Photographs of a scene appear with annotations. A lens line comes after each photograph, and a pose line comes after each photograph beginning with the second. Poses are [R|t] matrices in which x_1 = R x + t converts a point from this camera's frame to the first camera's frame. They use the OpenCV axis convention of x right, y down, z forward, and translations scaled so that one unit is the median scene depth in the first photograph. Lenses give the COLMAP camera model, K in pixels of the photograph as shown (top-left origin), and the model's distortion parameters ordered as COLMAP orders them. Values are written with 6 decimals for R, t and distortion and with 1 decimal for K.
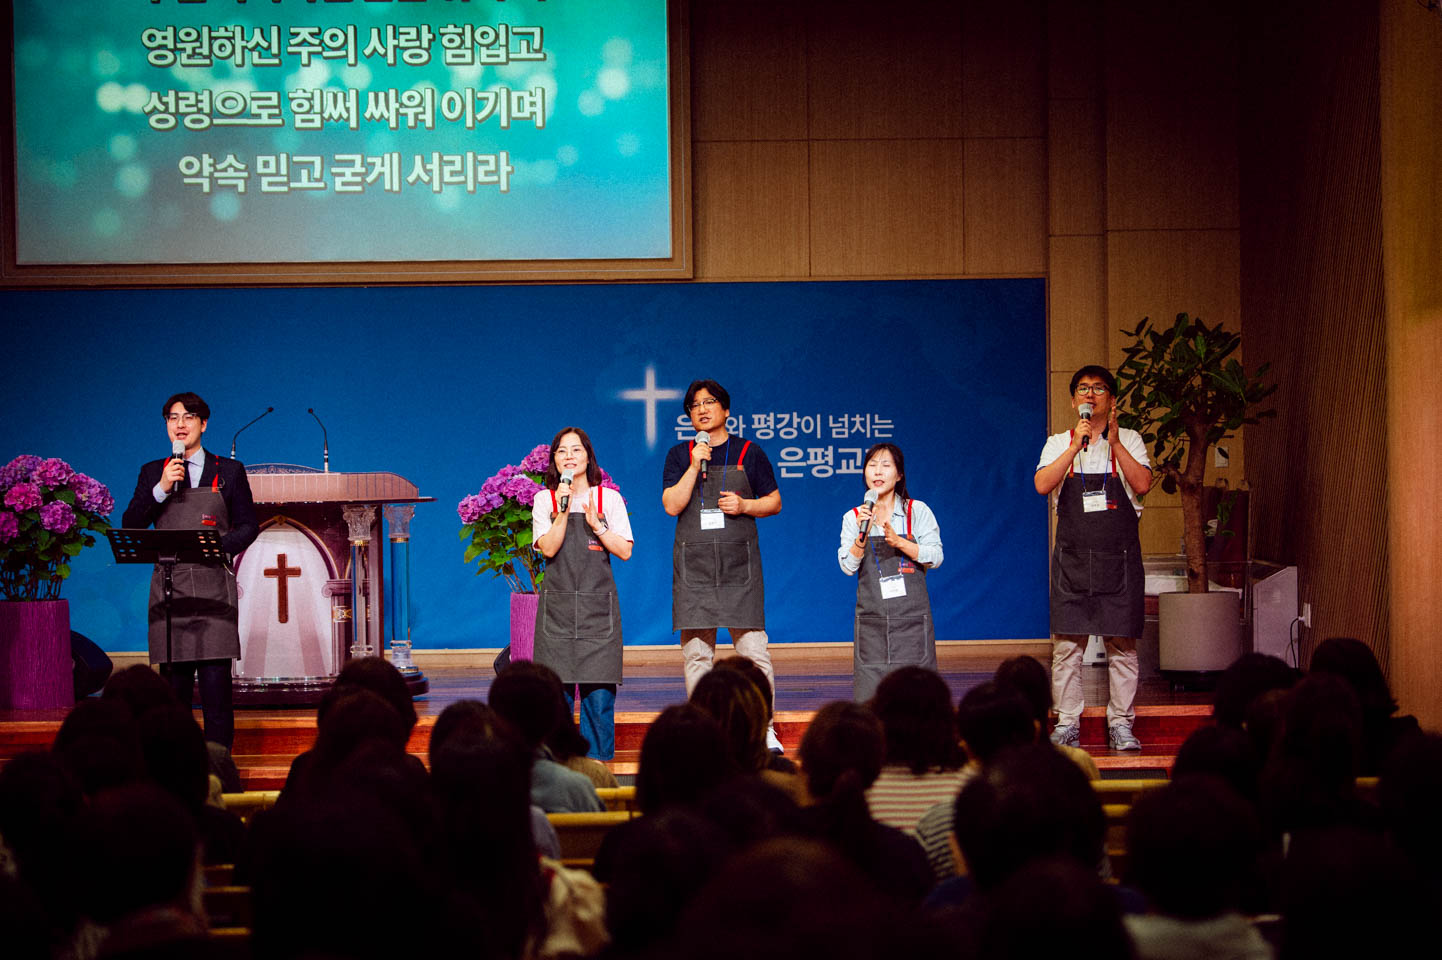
lens RADIAL K [[3945.5, 0, 721.0], [0, 3945.5, 480.0], [0, 0, 1]] dist [0.080049, 0.944105]
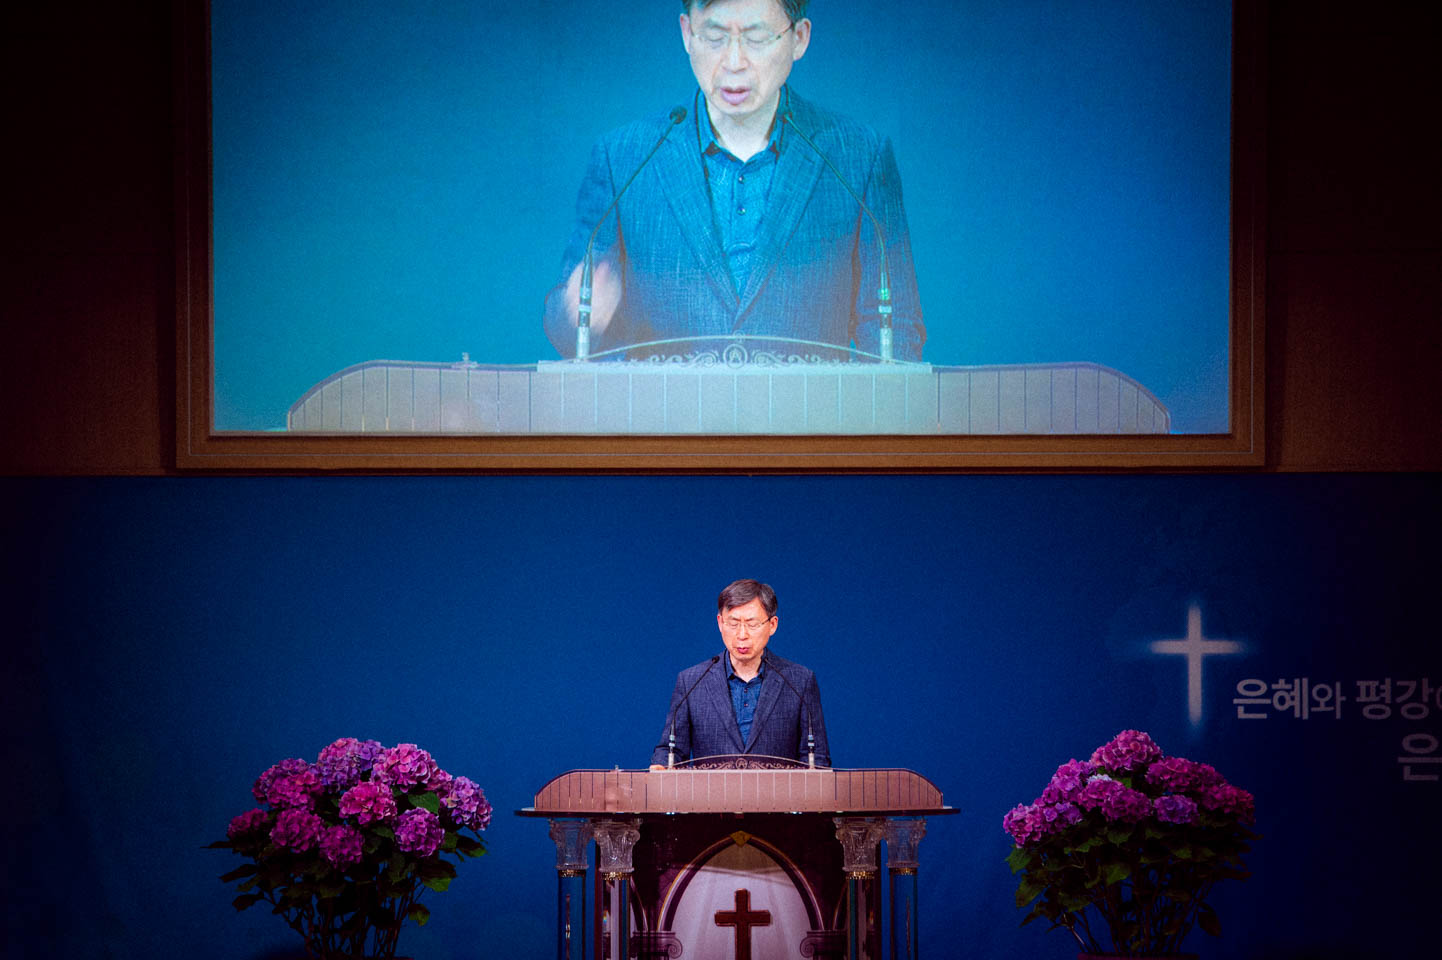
lens RADIAL K [[7976.4, 0, 721.0], [0, 7976.4, 480.0], [0, 0, 1]] dist [1.672652, 10.985282]
pose [[0.999831, 0.009256, 0.015877, -0.137210], [-0.008718, 0.999396, -0.033627, -0.005056], [-0.016179, 0.033483, 0.999308, -0.355140]]
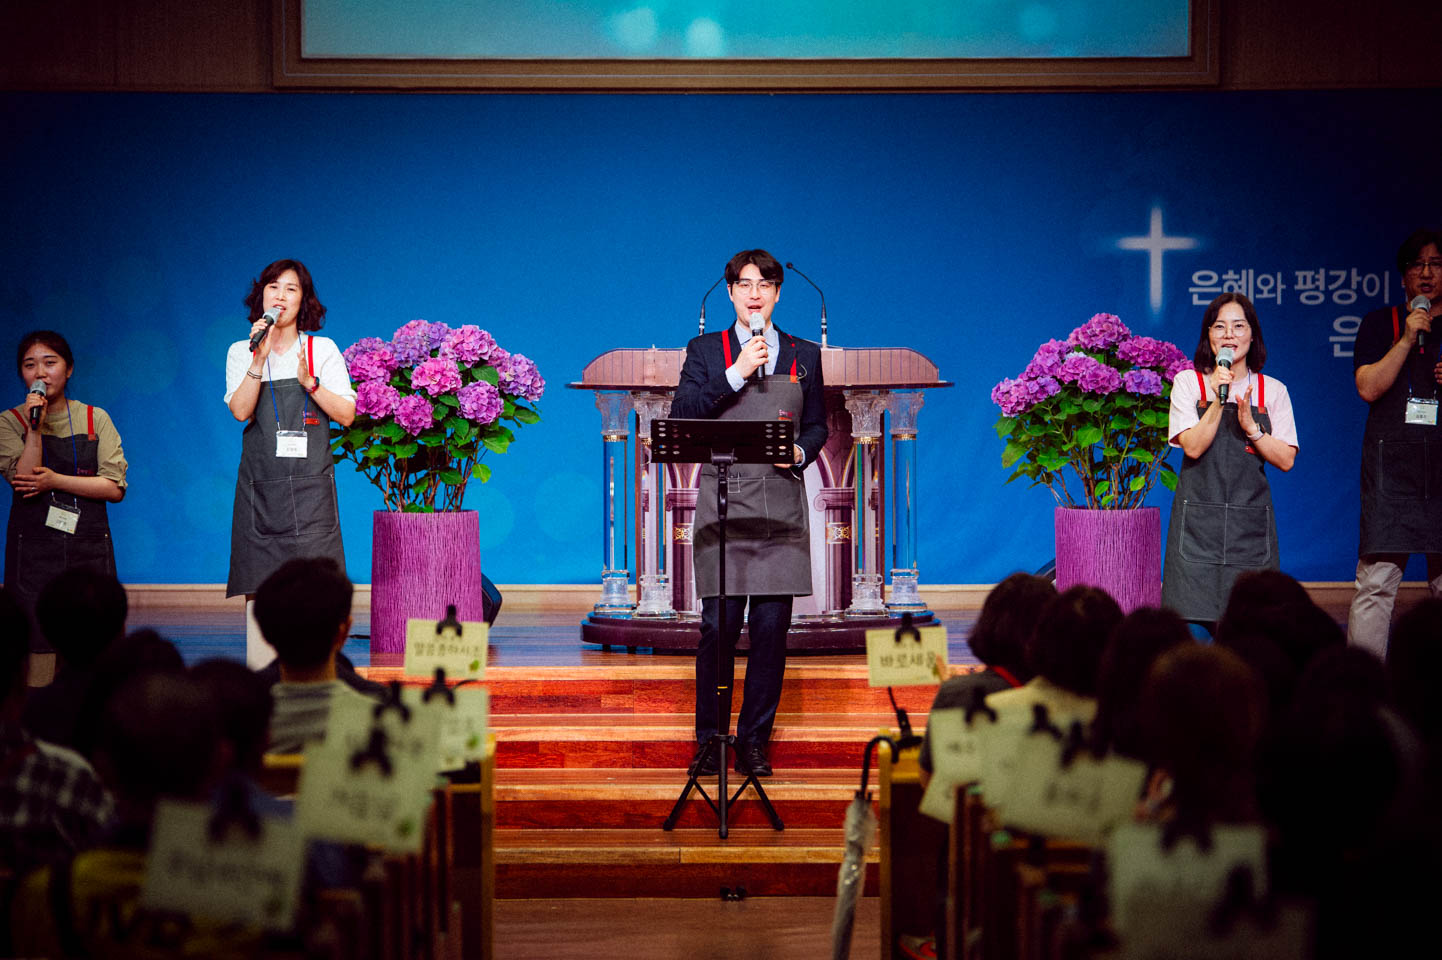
lens RADIAL K [[6531.4, 0, 721.0], [0, 6531.4, 480.0], [0, 0, 1]] dist [0.053259, 49.667887]
pose [[0.999876, 0.009534, 0.012531, -0.135454], [-0.009787, 0.999746, 0.020316, -0.001723], [-0.012335, -0.020436, 0.999715, -0.262003]]
